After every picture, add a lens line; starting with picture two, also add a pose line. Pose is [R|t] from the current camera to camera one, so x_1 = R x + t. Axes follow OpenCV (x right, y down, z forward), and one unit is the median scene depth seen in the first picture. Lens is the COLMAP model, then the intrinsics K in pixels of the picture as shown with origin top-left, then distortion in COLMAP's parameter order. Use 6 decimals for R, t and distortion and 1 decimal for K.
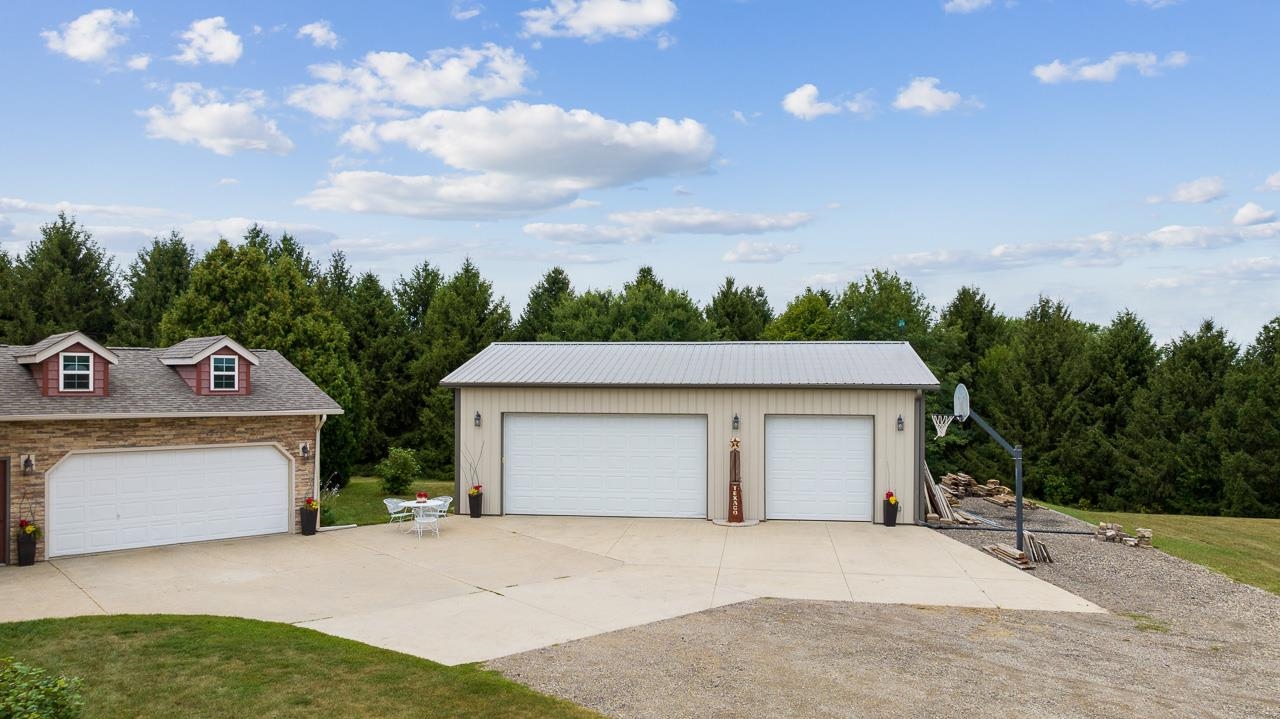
lens RADIAL K [[924.6, 0, 641.6], [0, 924.6, 368.1], [0, 0, 1]] dist [-0.010505, 0.016096]
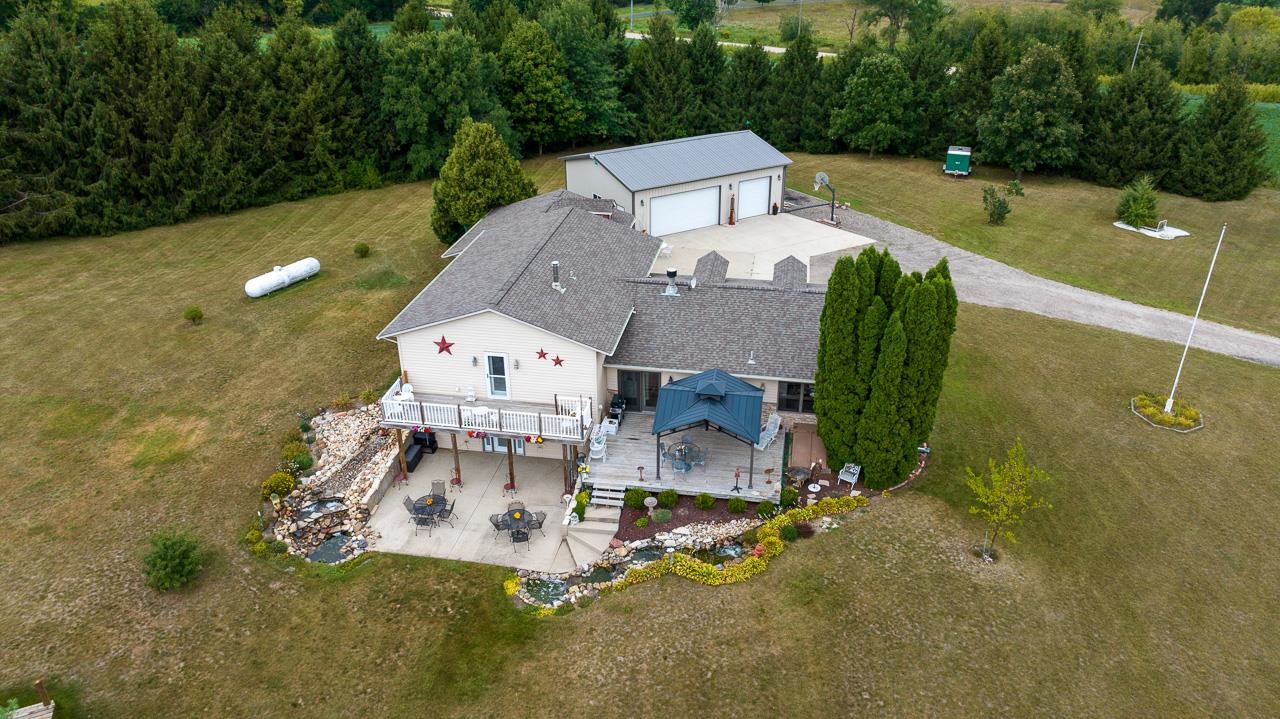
lens RADIAL K [[924.6, 0, 647.8], [0, 924.6, 349.6], [0, 0, 1]] dist [-0.010505, 0.016096]
pose [[0.776080, -0.277336, 0.566378, -1.836924], [-0.005362, 0.895174, 0.445684, -0.752371], [-0.630611, -0.348923, 0.693240, -0.867288]]
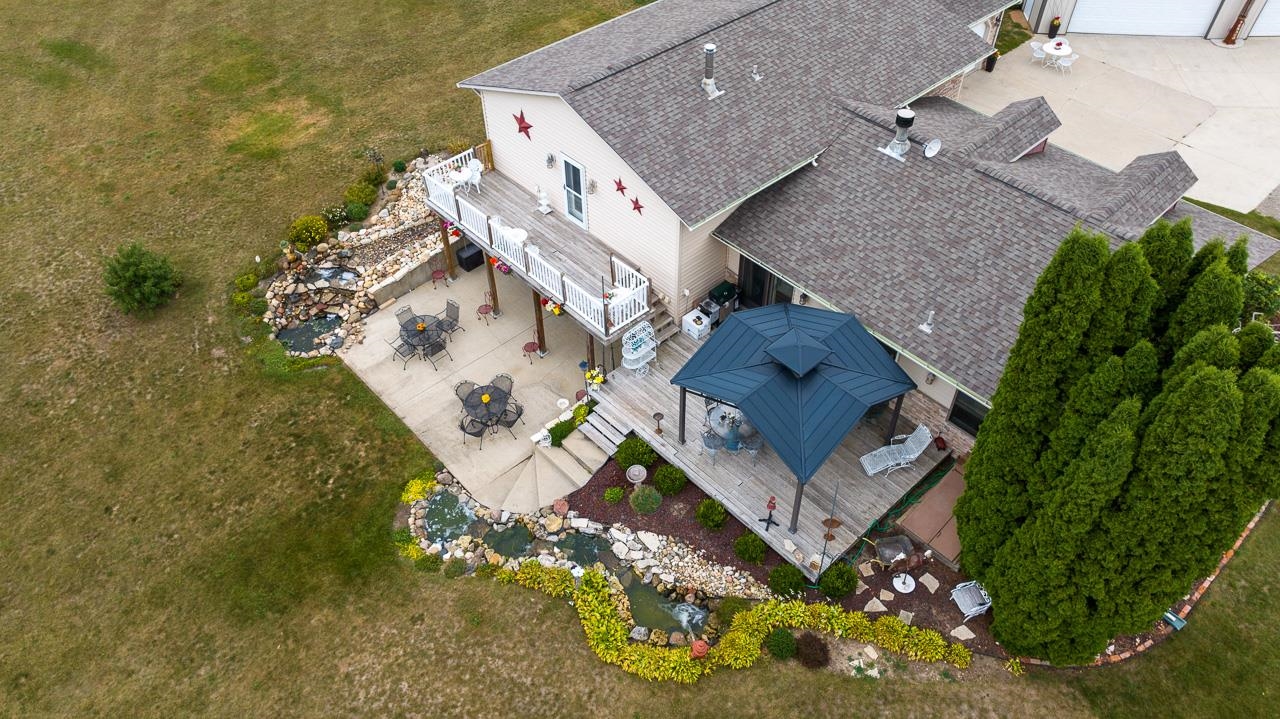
lens RADIAL K [[924.6, 0, 633.1], [0, 924.6, 353.1], [0, 0, 1]] dist [-0.010505, 0.016096]
pose [[0.999752, -0.019739, 0.010350, -1.042488], [0.006696, 0.708946, 0.705231, -0.625739], [-0.021258, -0.704987, 0.708902, -0.499454]]
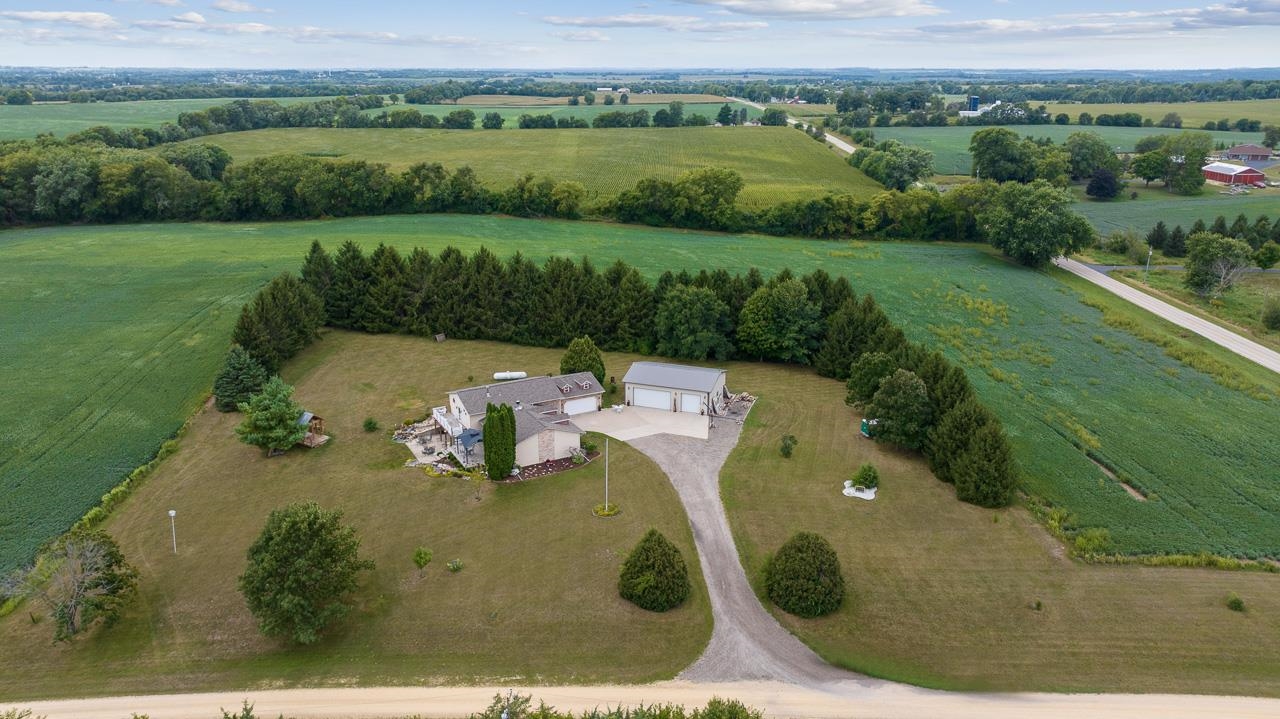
lens RADIAL K [[924.6, 0, 640.0], [0, 924.6, 362.1], [0, 0, 1]] dist [-0.010505, 0.016096]
pose [[0.977950, 0.069052, -0.197091, 1.045667], [-0.001871, 0.946613, 0.322368, -2.043628], [0.208829, -0.314891, 0.925869, -4.367887]]
